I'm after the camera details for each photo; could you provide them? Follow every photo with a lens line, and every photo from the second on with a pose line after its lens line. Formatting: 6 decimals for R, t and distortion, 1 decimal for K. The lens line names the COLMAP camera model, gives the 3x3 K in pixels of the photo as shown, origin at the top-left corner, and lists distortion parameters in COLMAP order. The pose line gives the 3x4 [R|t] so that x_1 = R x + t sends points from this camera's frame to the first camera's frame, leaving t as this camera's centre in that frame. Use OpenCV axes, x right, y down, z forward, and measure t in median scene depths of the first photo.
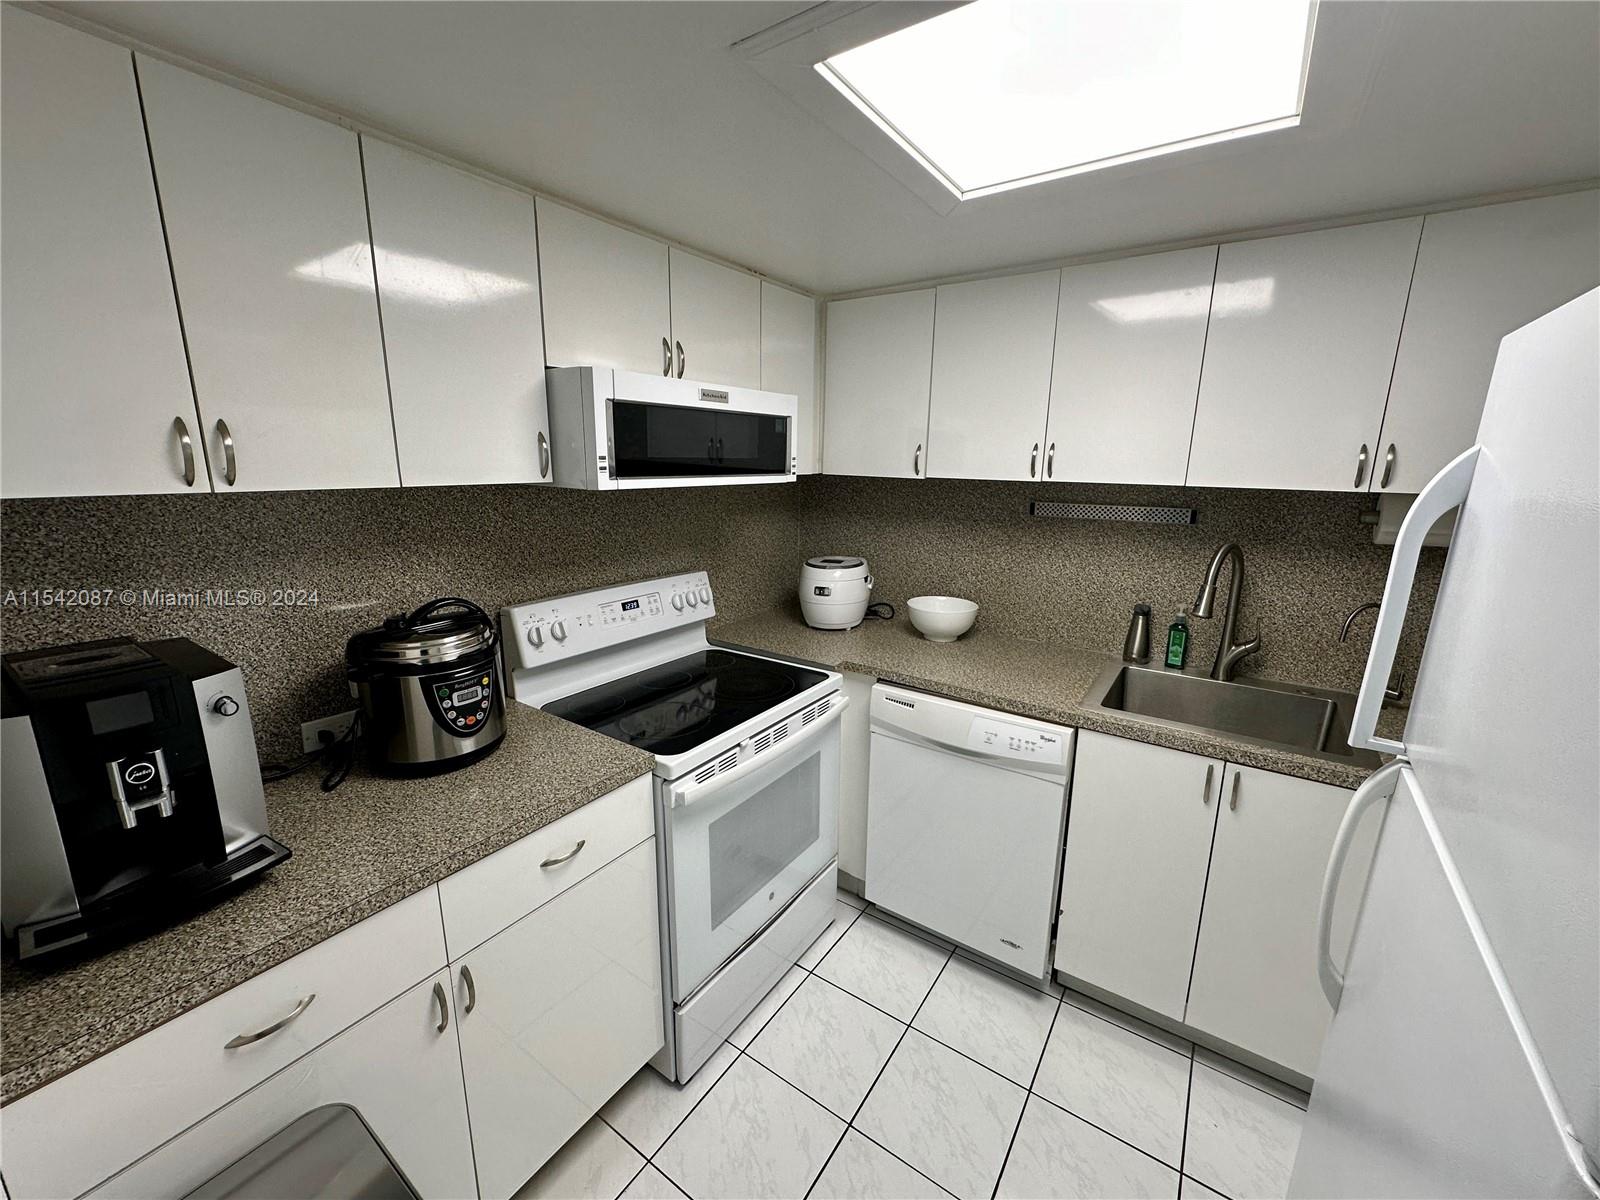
lens RADIAL K [[638.5, 0, 800.6], [0, 638.5, 599.2], [0, 0, 1]] dist [-0.001687, 0.000205]
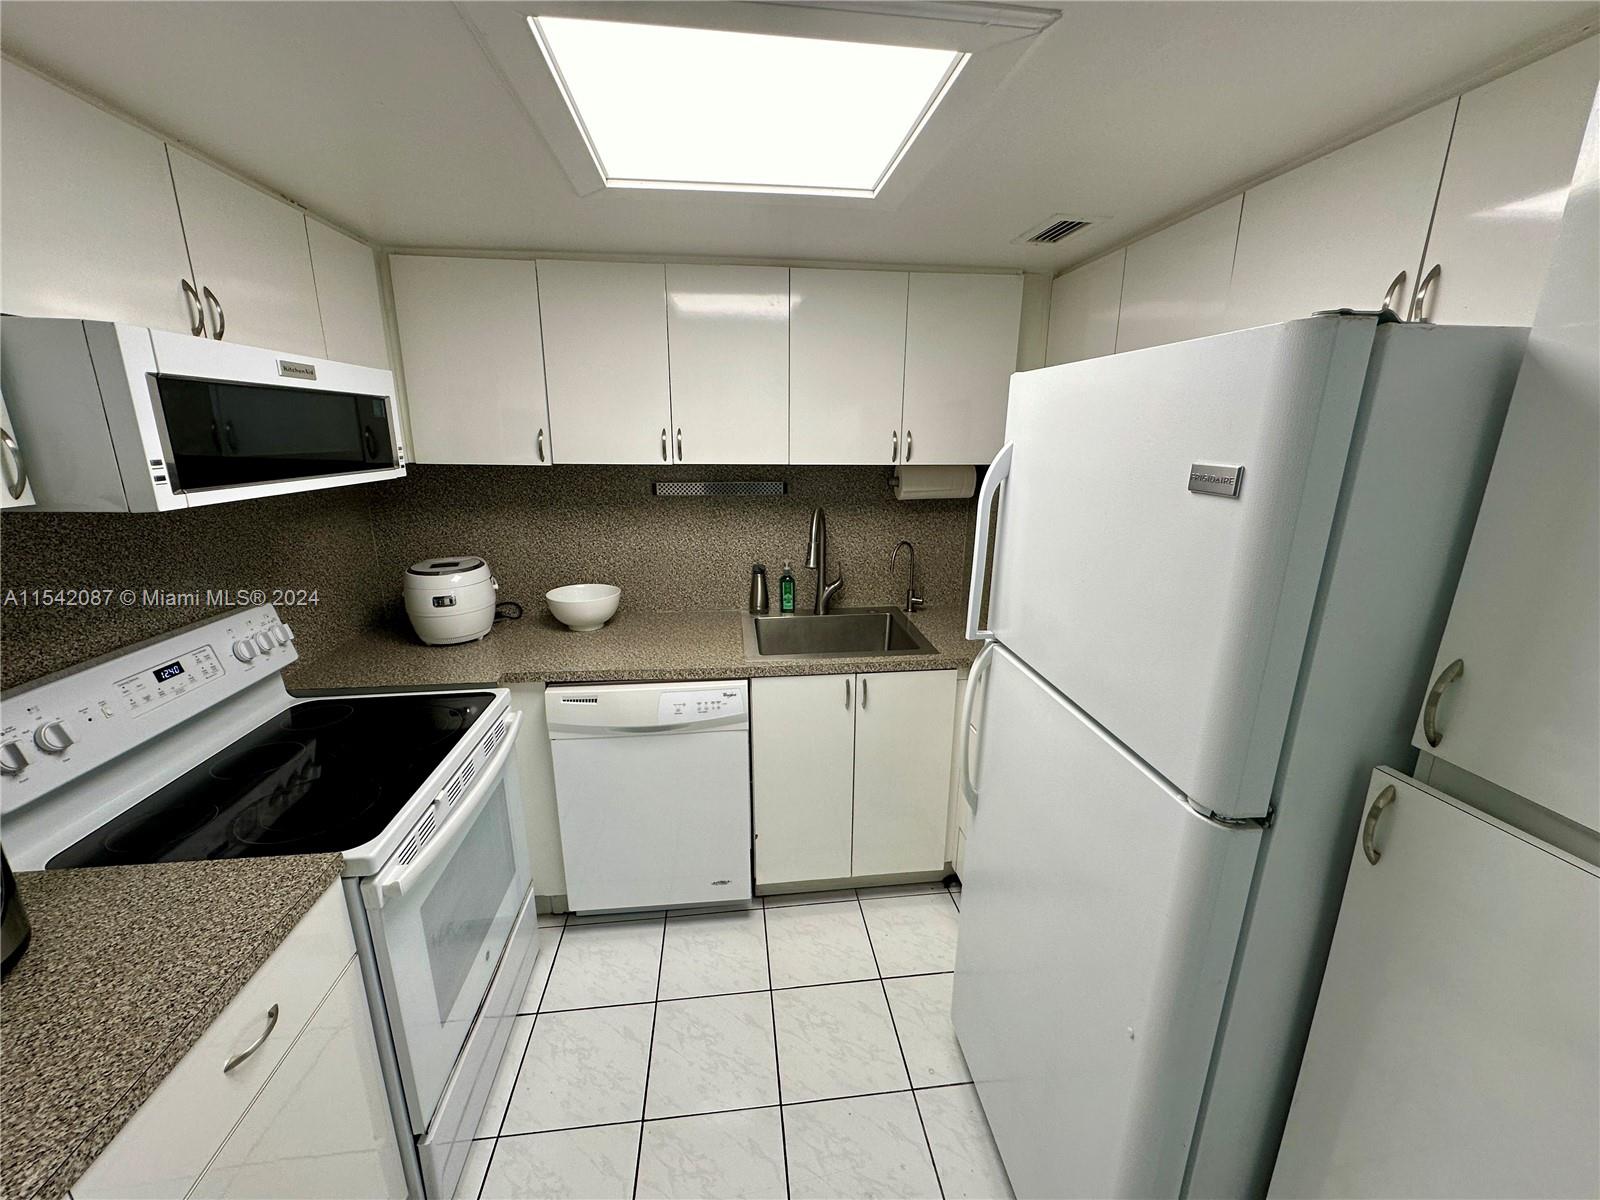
lens RADIAL K [[638.5, 0, 800.6], [0, 638.5, 599.2], [0, 0, 1]] dist [-0.001687, 0.000205]
pose [[0.750551, -0.175548, 0.637068, -0.198357], [0.147654, 0.984245, 0.097258, -0.036674], [-0.644105, 0.021069, 0.764647, 0.049511]]
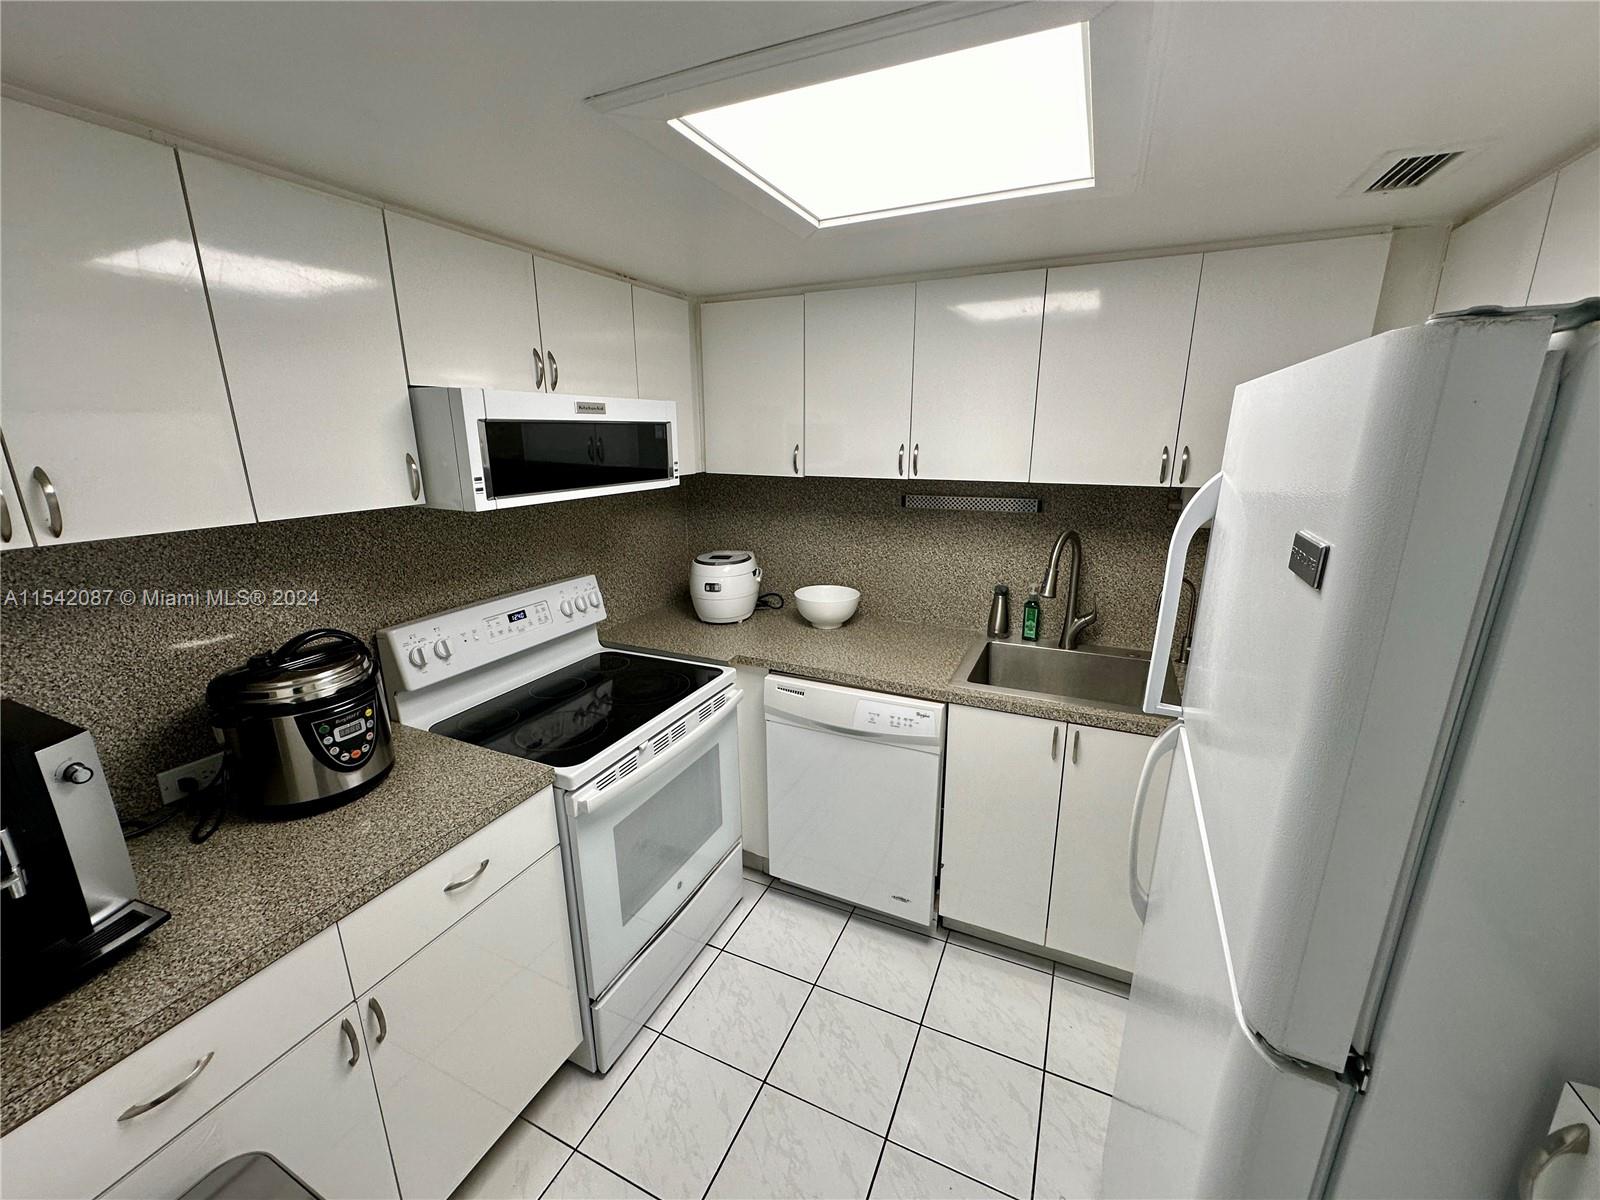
lens RADIAL K [[638.5, 0, 800.6], [0, 638.5, 599.2], [0, 0, 1]] dist [-0.001687, 0.000205]
pose [[0.985417, -0.059596, 0.159377, 0.011560], [0.053345, 0.997640, 0.043224, -0.039758], [-0.161577, -0.034092, 0.986271, -0.052586]]
